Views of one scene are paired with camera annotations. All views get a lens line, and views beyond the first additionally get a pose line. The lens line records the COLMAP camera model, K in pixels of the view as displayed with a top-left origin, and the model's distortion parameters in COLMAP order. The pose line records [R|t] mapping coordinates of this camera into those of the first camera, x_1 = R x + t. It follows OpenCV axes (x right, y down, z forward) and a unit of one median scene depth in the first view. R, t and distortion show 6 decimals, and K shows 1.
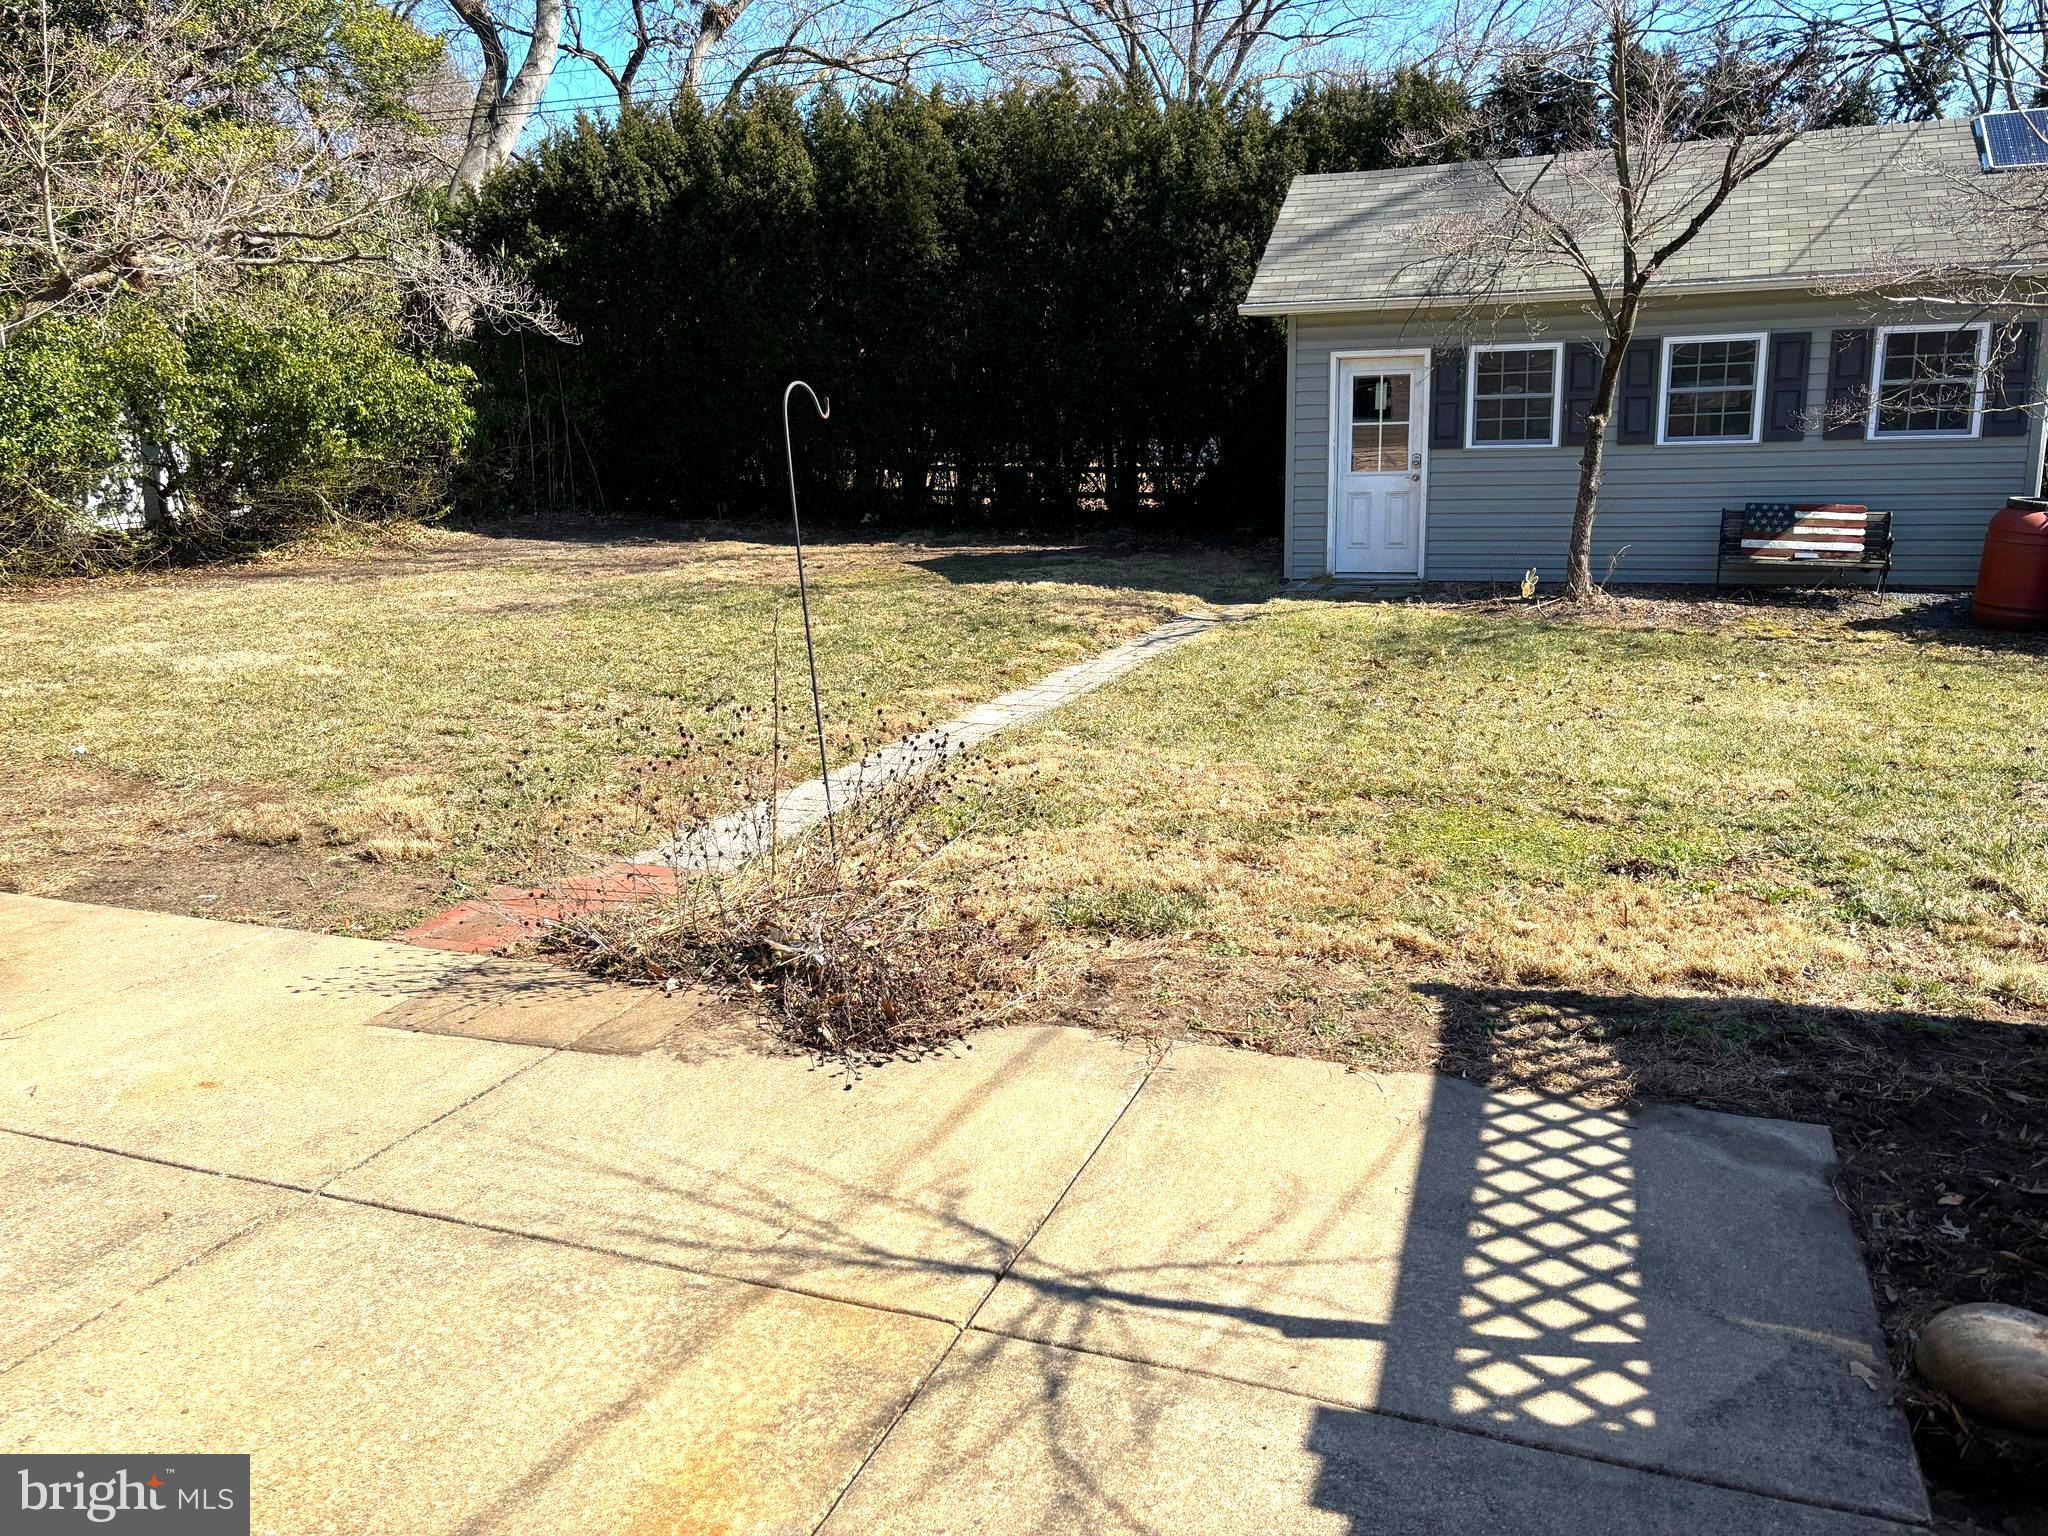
lens RADIAL K [[1548.3, 0, 1024.0], [0, 1548.3, 768.0], [0, 0, 1]] dist [0.008833, -0.035043]
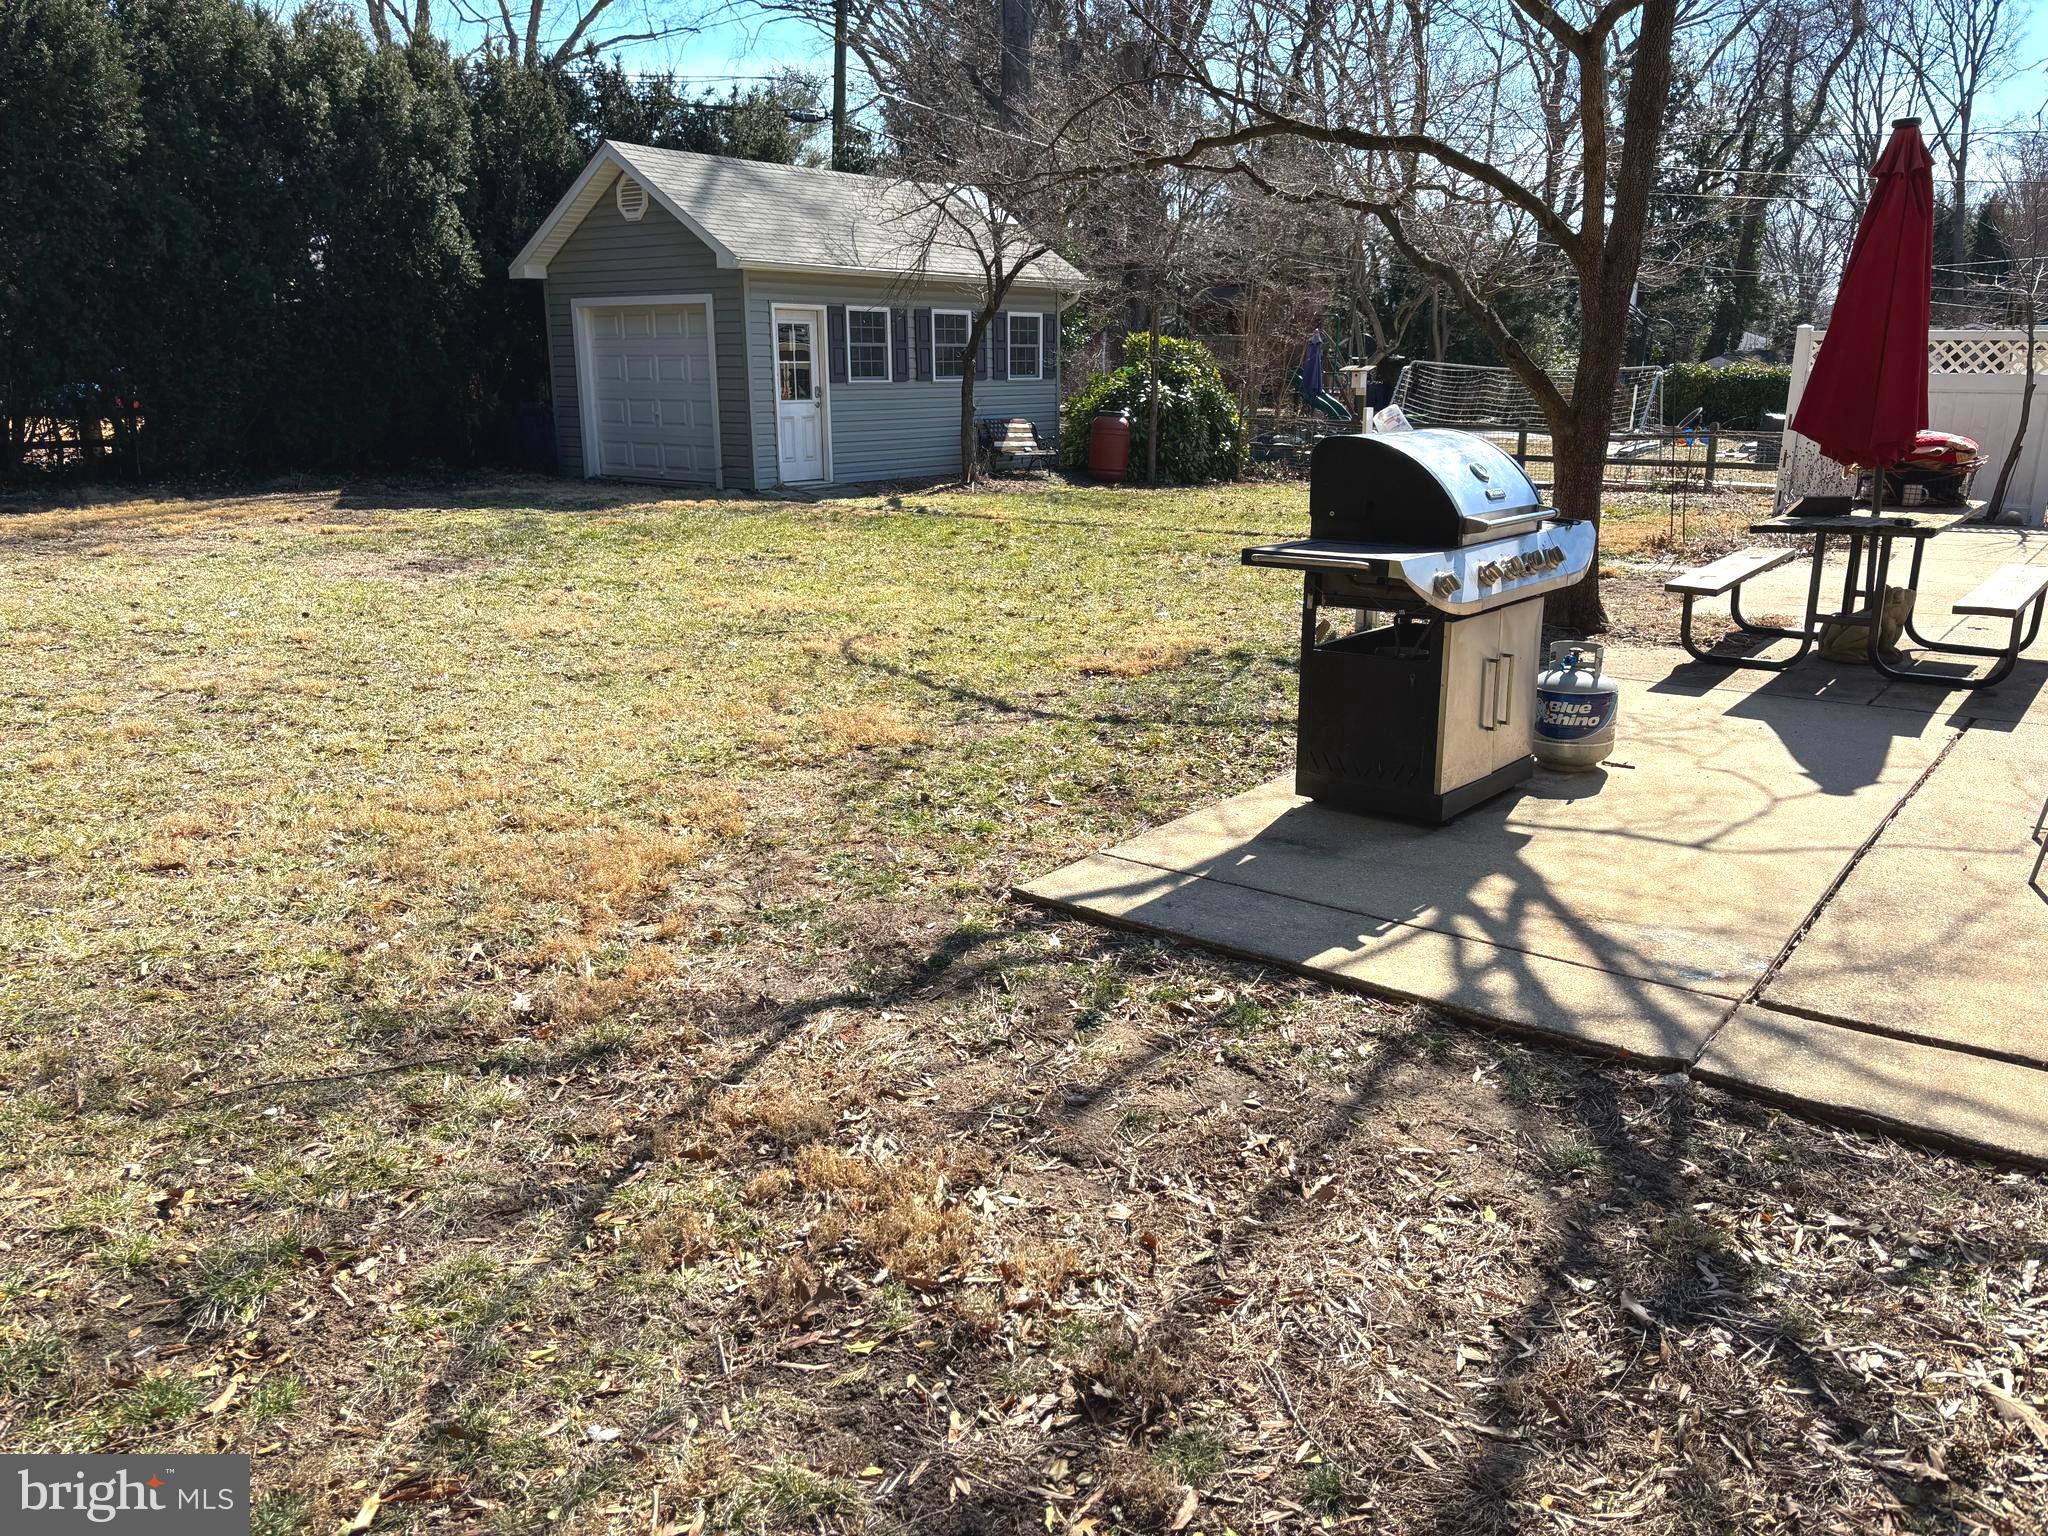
lens RADIAL K [[1554.7, 0, 1034.9], [0, 1554.7, 773.0], [0, 0, 1]] dist [0.031540, 0.001891]
pose [[0.263400, -0.217312, 0.939891, -1.023000], [0.202316, 0.965074, 0.166436, -0.071301], [-0.943233, 0.146316, 0.298166, 0.493016]]
